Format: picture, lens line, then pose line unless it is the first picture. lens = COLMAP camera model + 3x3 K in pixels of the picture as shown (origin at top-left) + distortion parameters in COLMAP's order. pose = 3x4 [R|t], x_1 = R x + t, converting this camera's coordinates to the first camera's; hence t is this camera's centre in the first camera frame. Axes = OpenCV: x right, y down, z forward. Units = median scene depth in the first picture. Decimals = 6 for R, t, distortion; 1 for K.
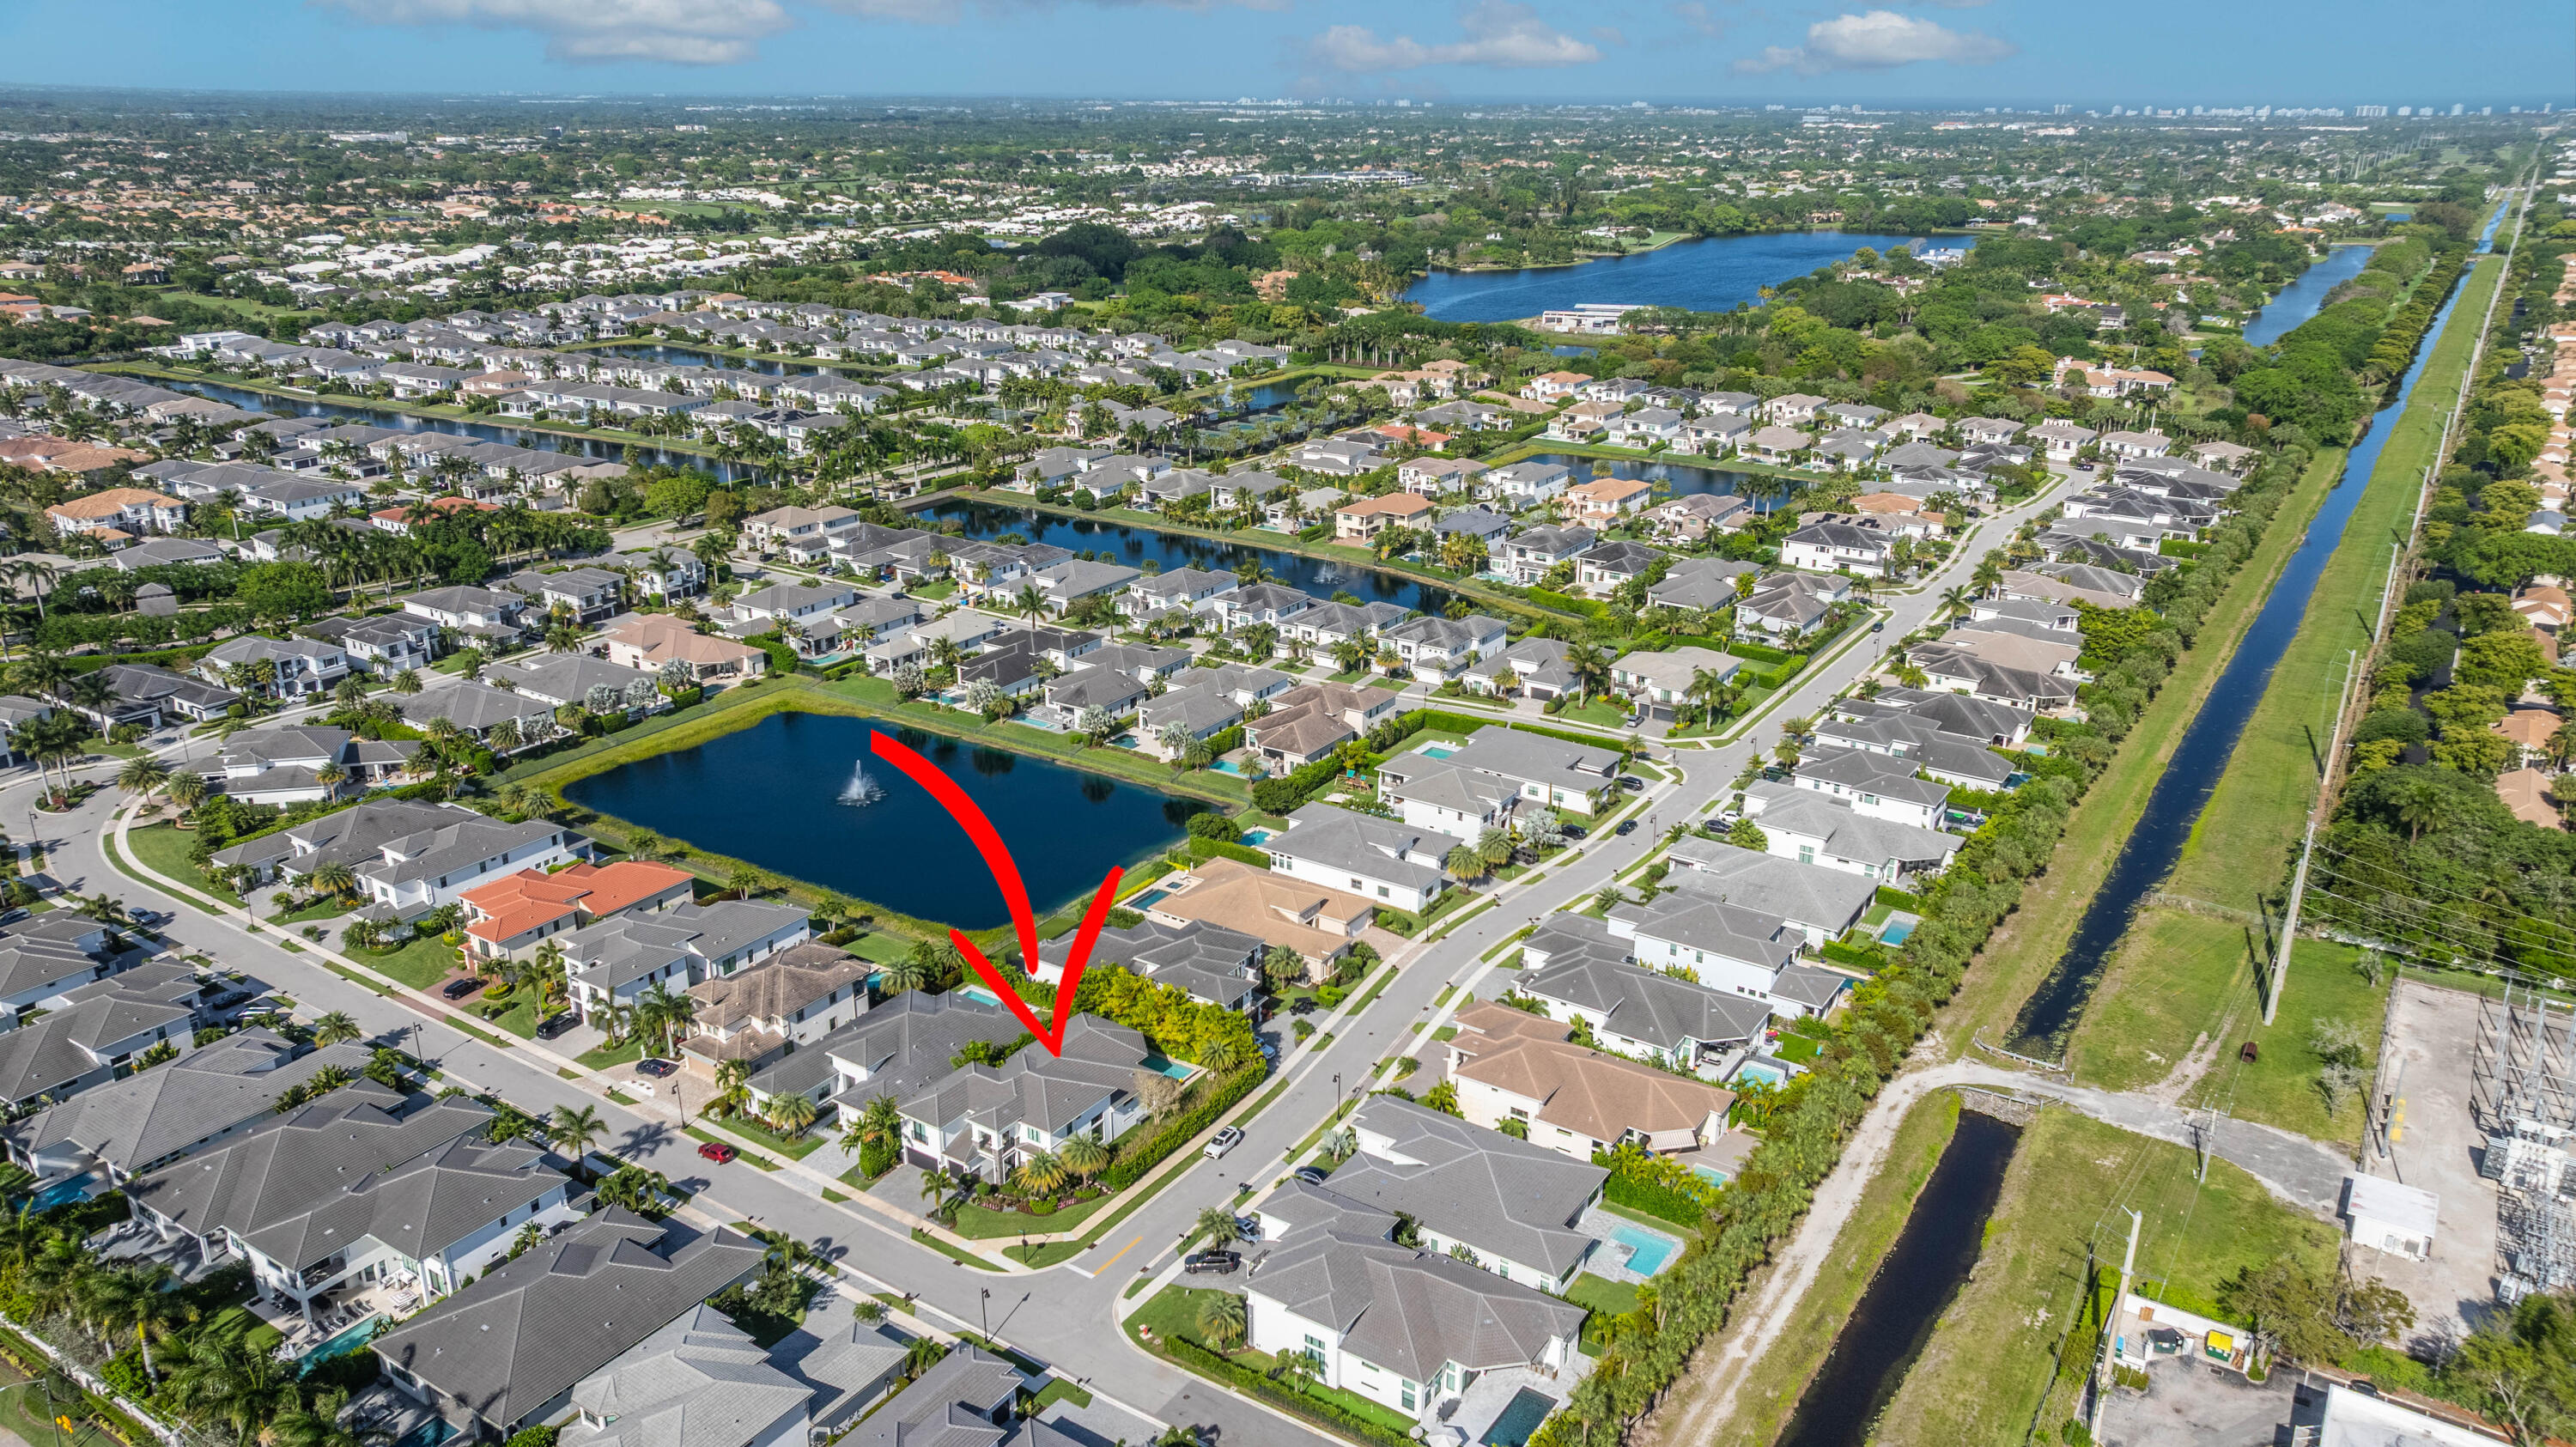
lens RADIAL K [[1816.3, 0, 1288.0], [0, 1816.3, 723.5], [0, 0, 1]] dist [0.002243, 0.000244]
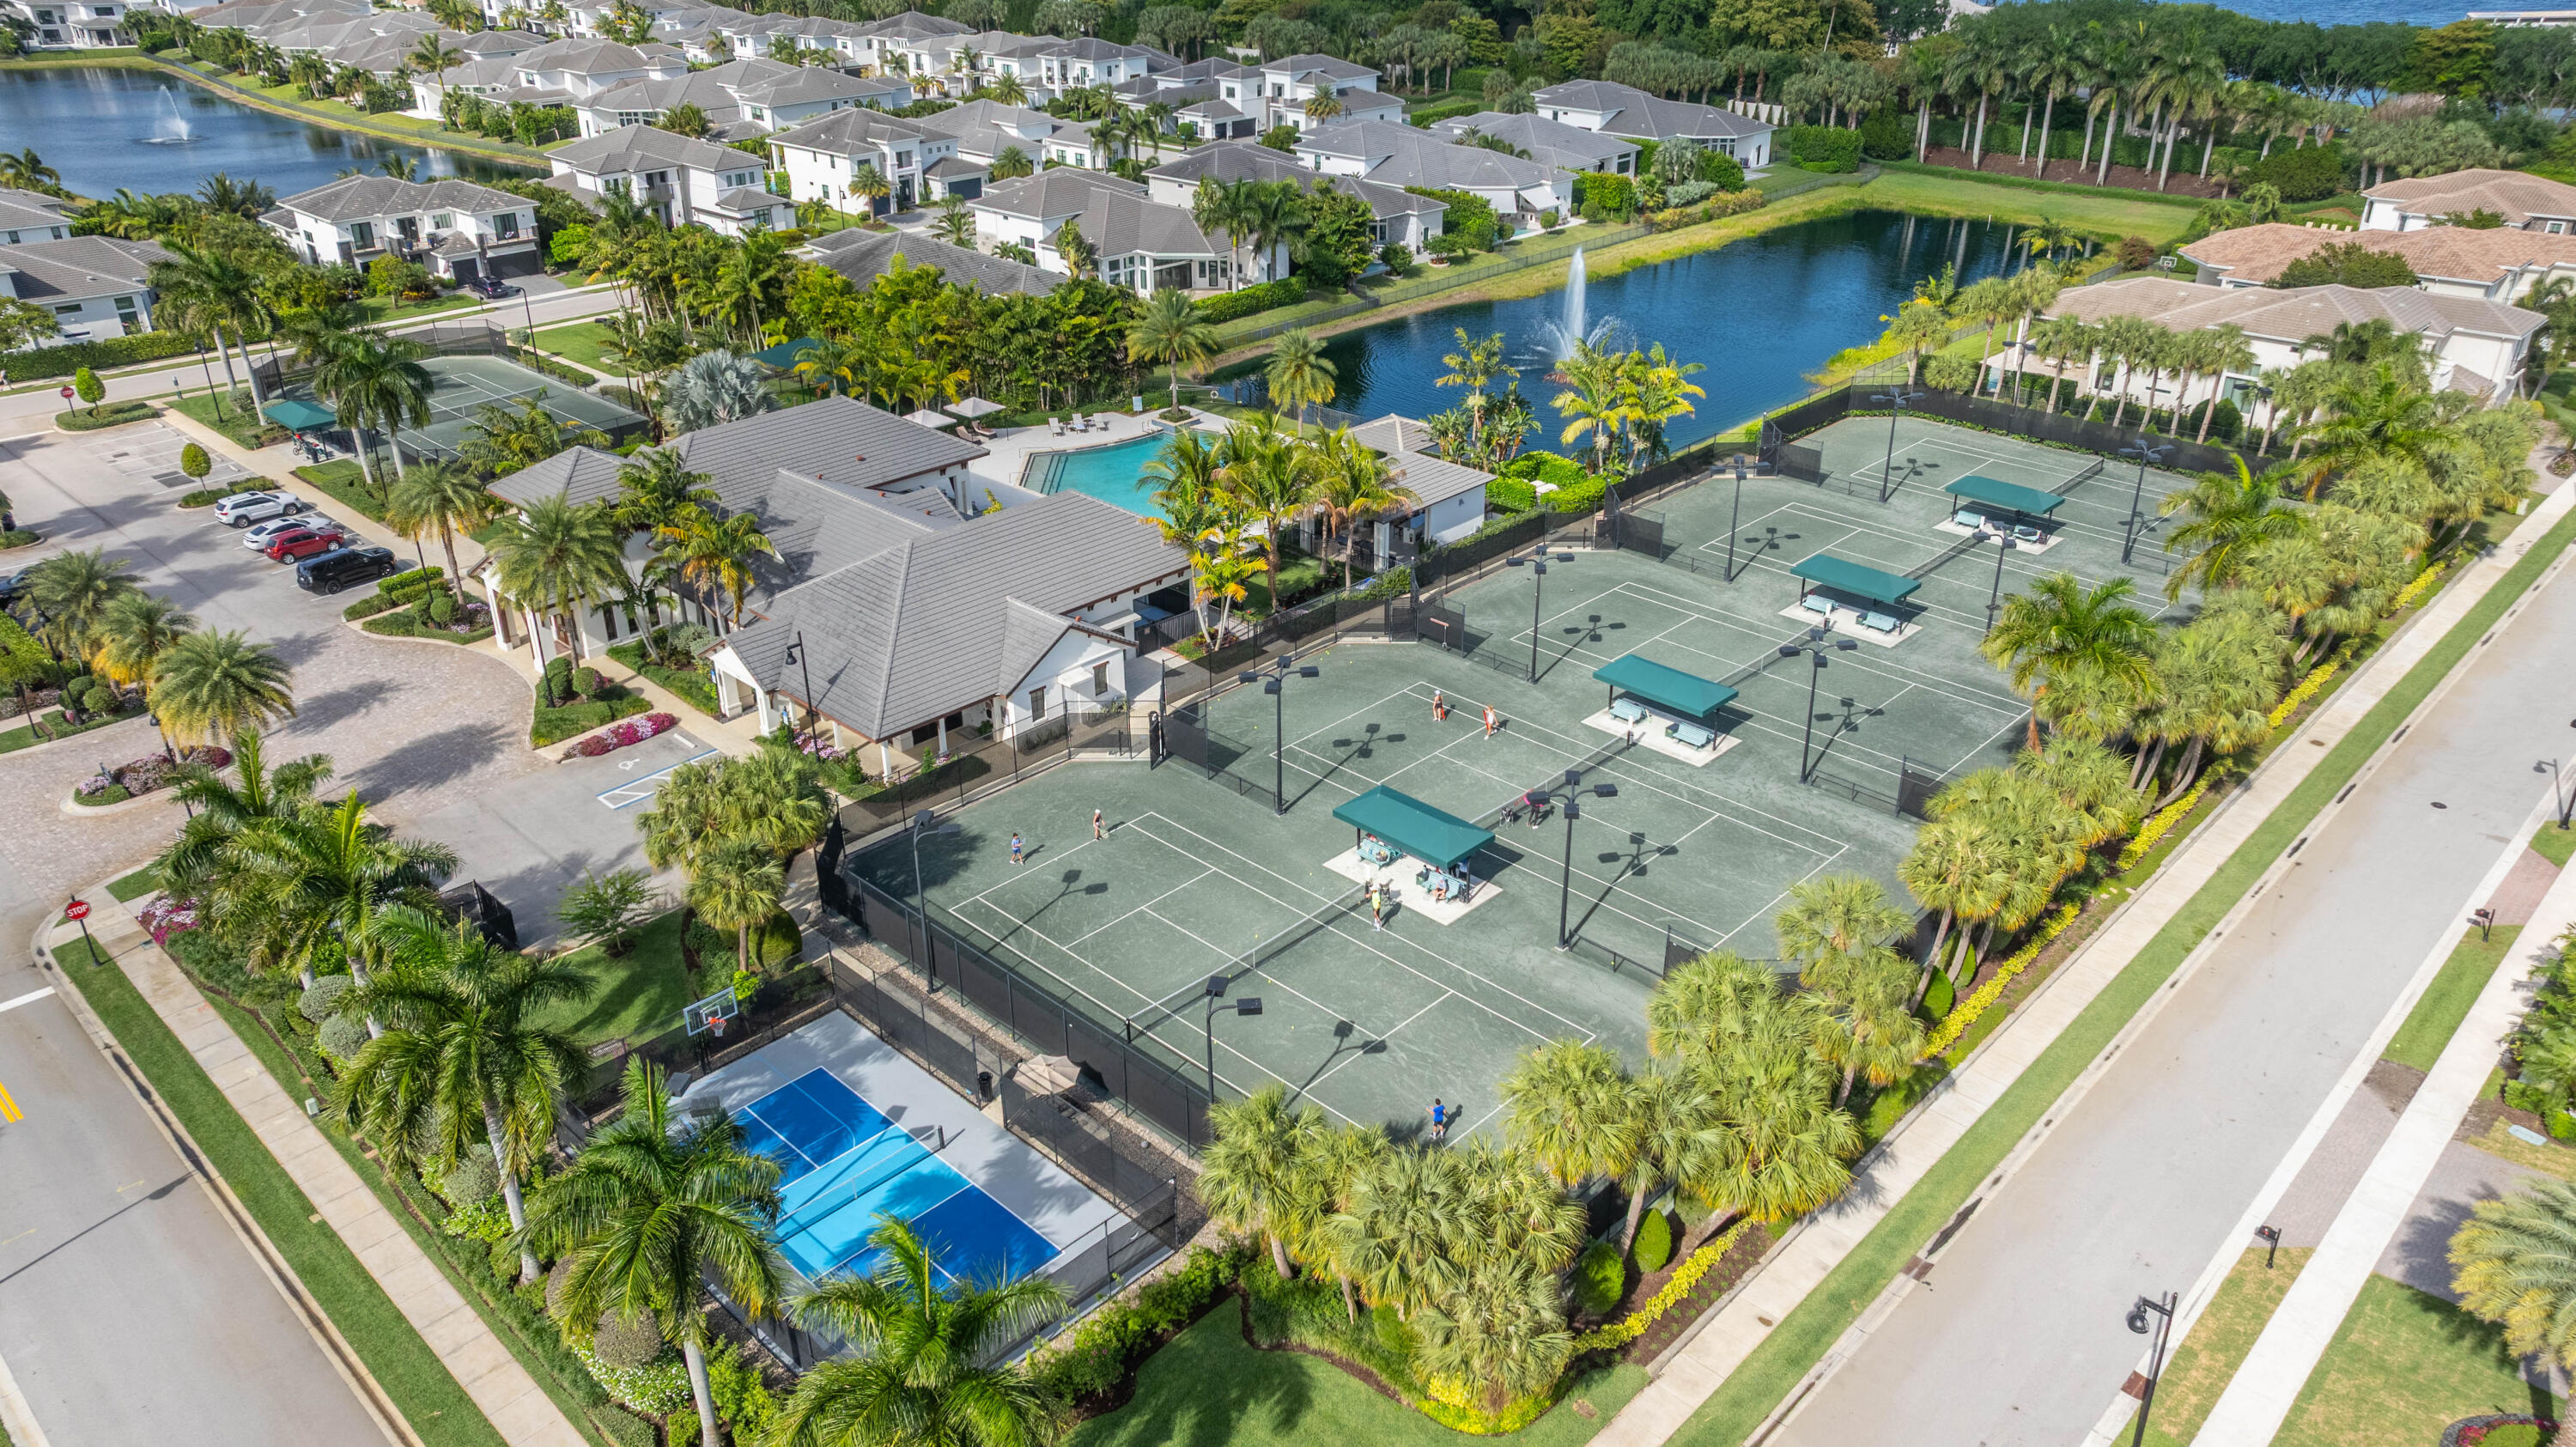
lens RADIAL K [[1816.3, 0, 1288.0], [0, 1816.3, 723.5], [0, 0, 1]] dist [0.002243, 0.000244]
pose [[0.983106, 0.073575, -0.167597, -0.021770], [-0.053096, 0.990916, 0.123555, -0.139132], [0.175165, -0.112569, 0.978083, 0.679940]]
